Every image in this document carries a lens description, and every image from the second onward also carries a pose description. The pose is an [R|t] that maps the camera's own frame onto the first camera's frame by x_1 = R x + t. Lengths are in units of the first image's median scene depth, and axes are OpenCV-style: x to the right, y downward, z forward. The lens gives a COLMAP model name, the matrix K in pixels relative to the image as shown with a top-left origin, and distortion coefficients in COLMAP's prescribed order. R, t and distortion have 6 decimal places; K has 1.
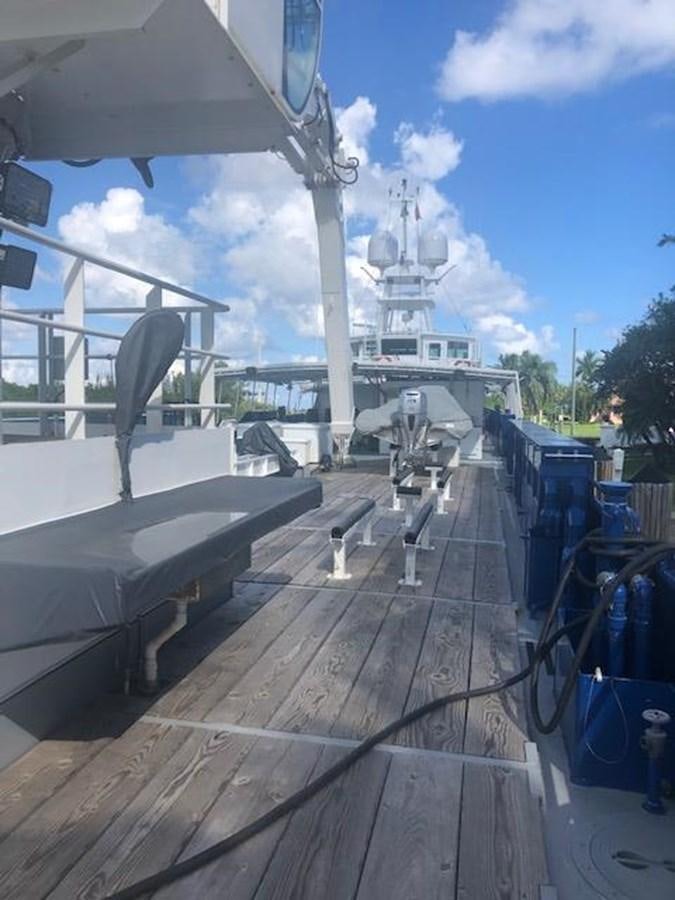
lens RADIAL K [[742.1, 0, 336.7], [0, 742.1, 423.2], [0, 0, 1]] dist [-0.003778, 0.012085]
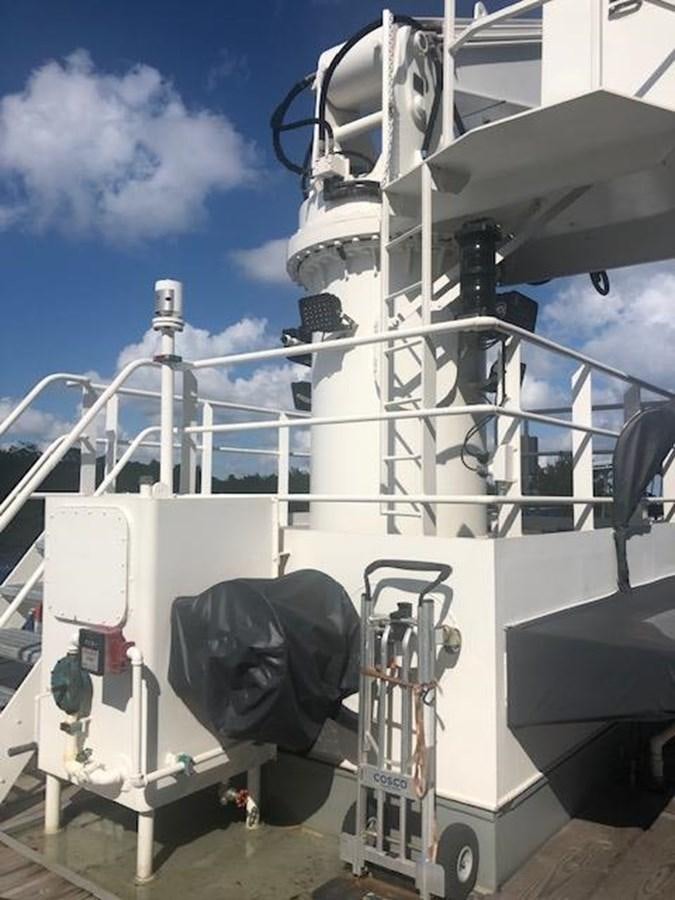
lens RADIAL K [[742.1, 0, 336.7], [0, 742.1, 423.2], [0, 0, 1]] dist [-0.003778, 0.012085]
pose [[0.898282, -0.053866, -0.436106, -0.187429], [-0.002605, 0.991788, -0.127869, 0.005838], [0.439412, 0.115998, 0.890765, -0.138140]]
